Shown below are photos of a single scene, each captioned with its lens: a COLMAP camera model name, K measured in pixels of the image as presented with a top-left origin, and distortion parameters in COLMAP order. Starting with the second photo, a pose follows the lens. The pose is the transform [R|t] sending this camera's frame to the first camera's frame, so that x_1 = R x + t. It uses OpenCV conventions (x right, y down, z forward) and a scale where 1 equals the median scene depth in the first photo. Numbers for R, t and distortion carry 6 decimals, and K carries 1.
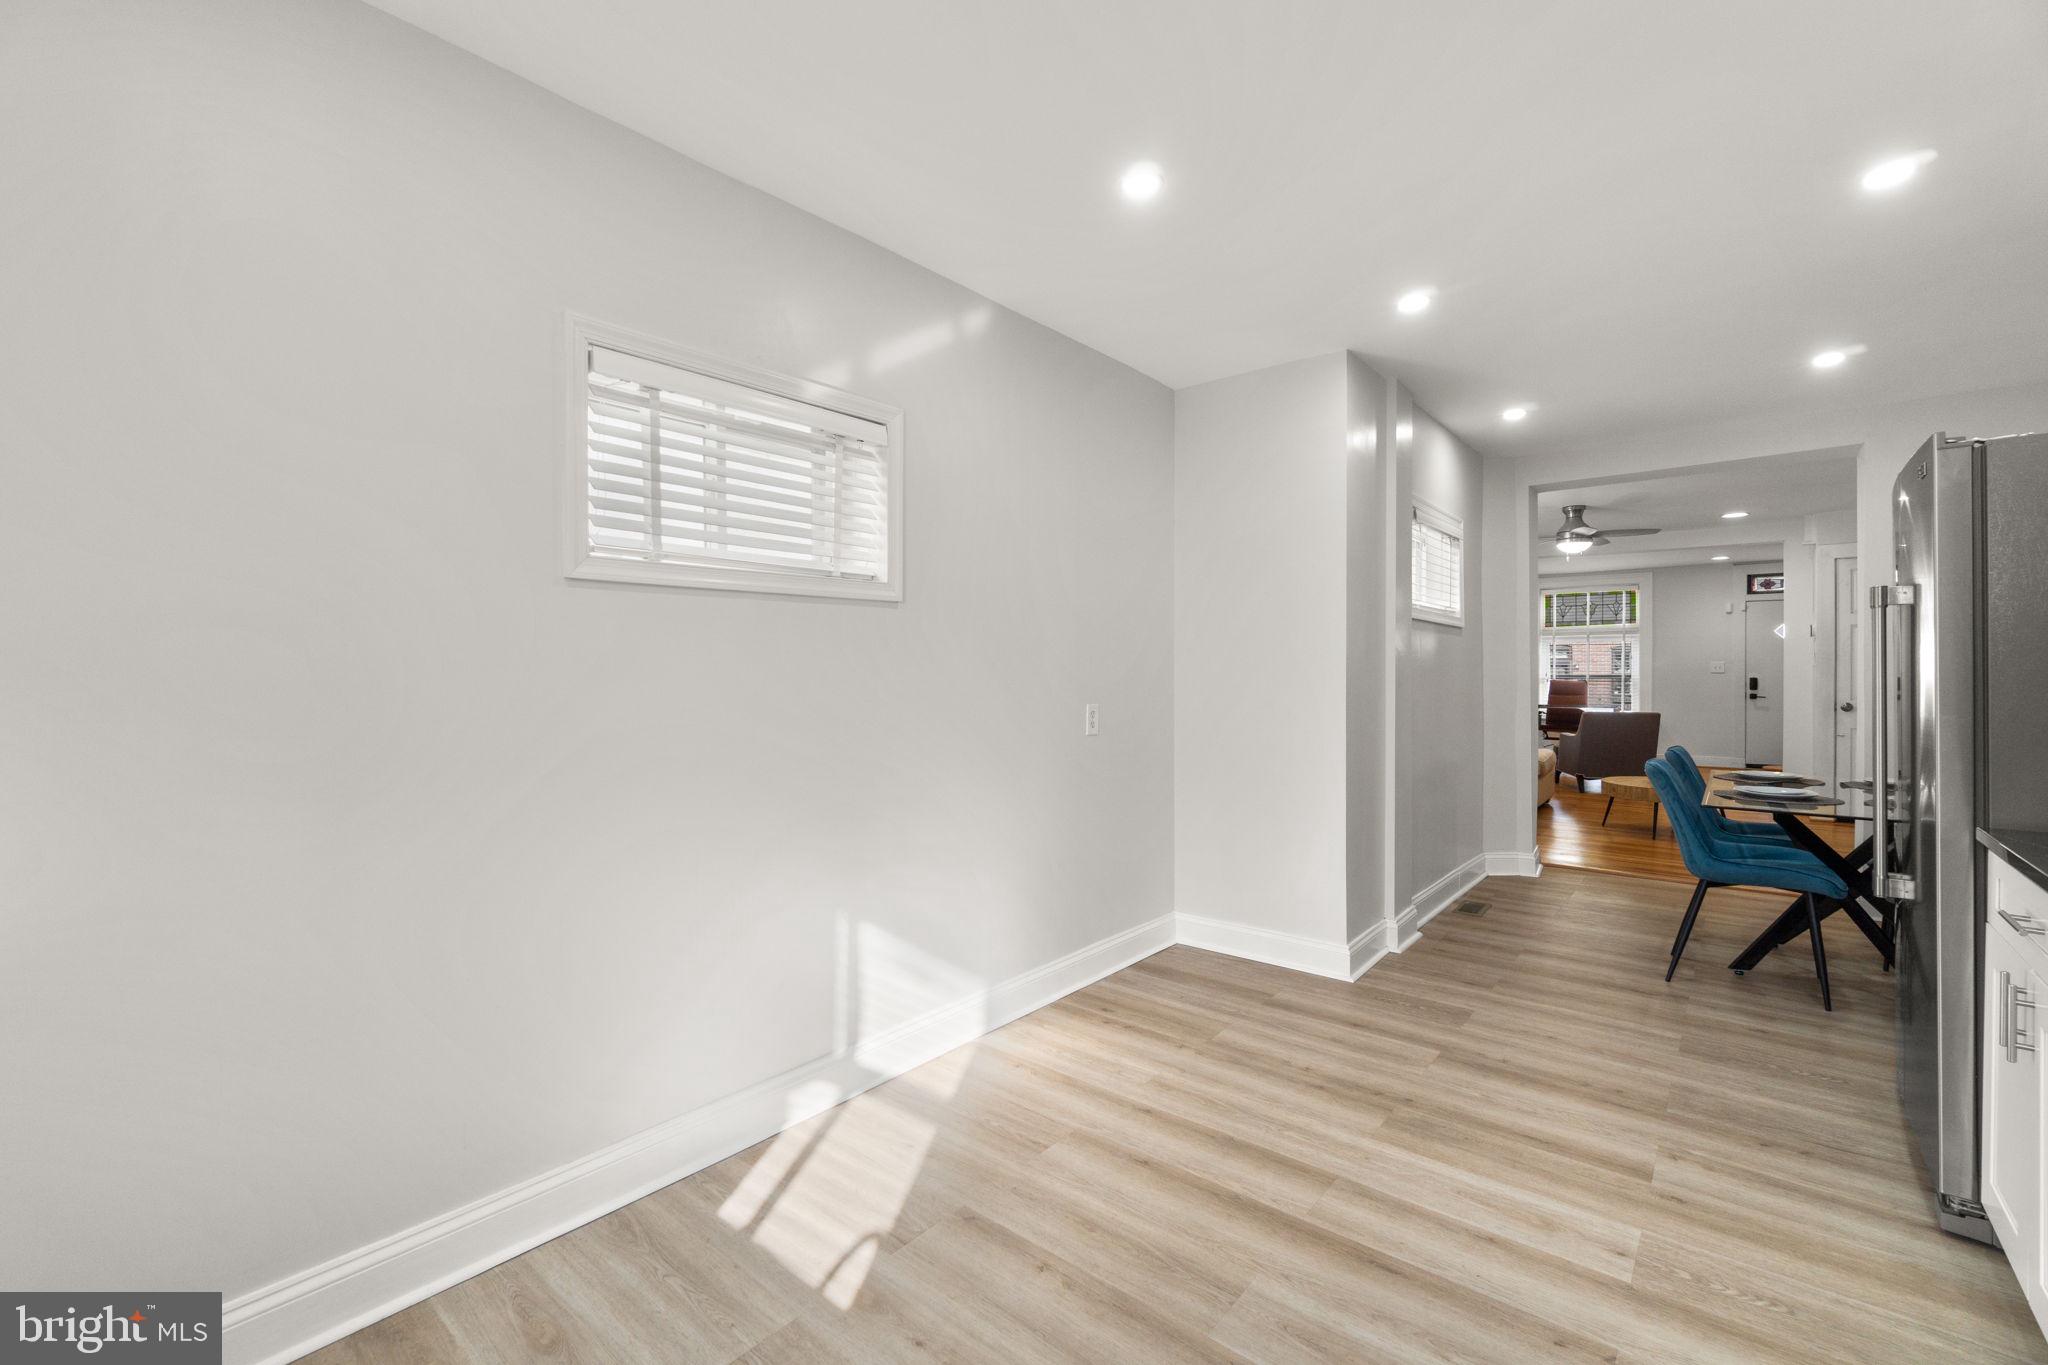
lens RADIAL K [[880.2, 0, 1035.7], [0, 880.2, 677.6], [0, 0, 1]] dist [0.004338, 0.003837]
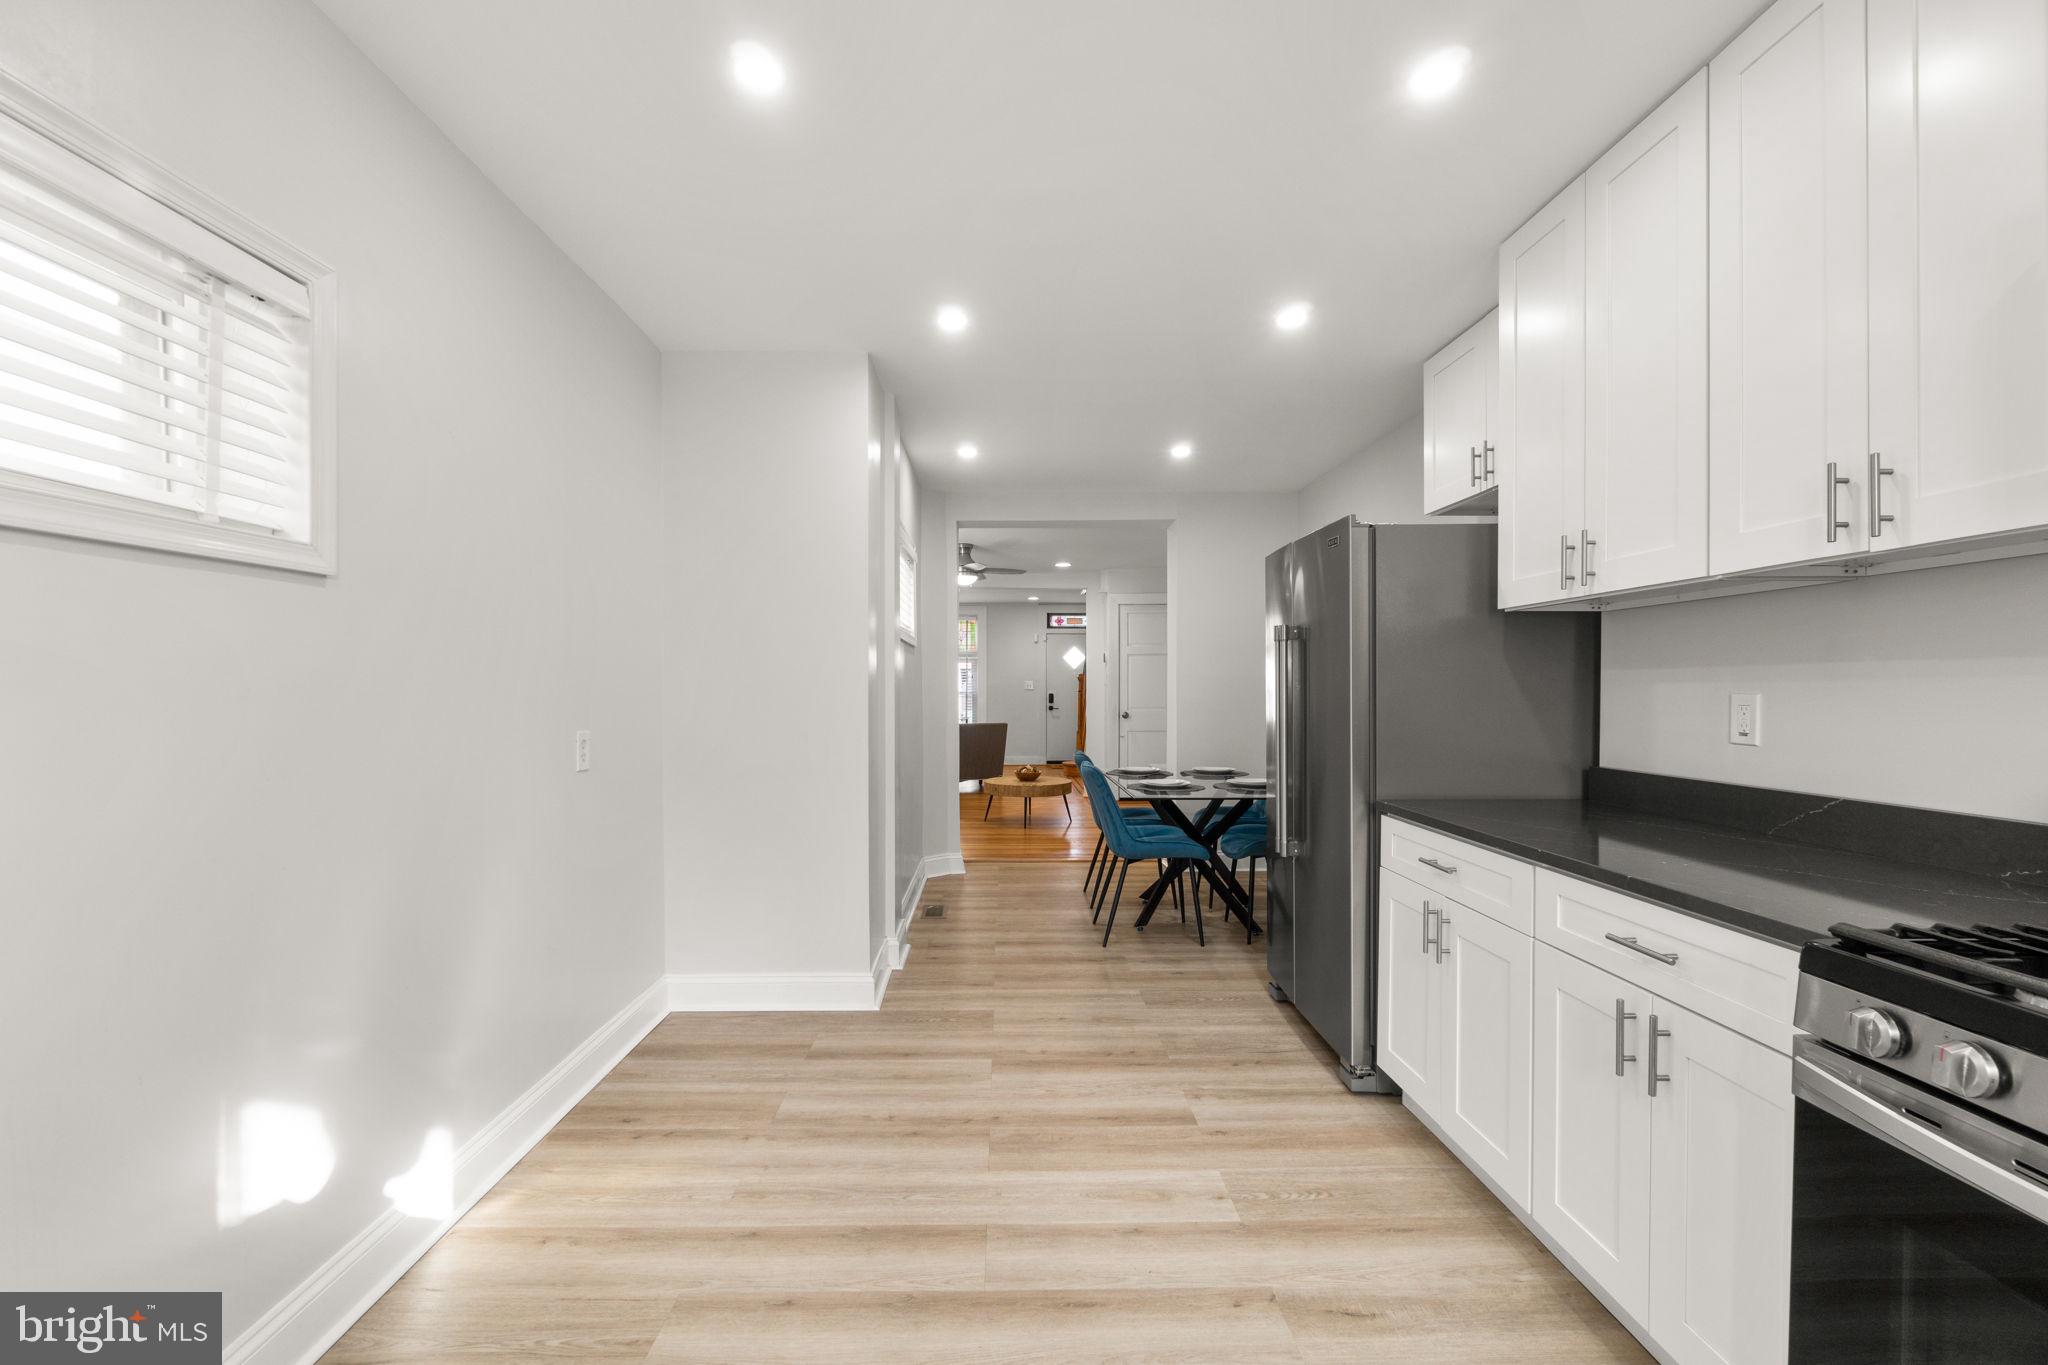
lens RADIAL K [[880.2, 0, 1022.7], [0, 880.2, 702.3], [0, 0, 1]] dist [0.004338, 0.003837]
pose [[0.761855, -0.009612, 0.647676, -0.149296], [0.003681, 0.999938, 0.010509, -0.002346], [-0.647737, -0.005622, 0.761843, 0.166651]]
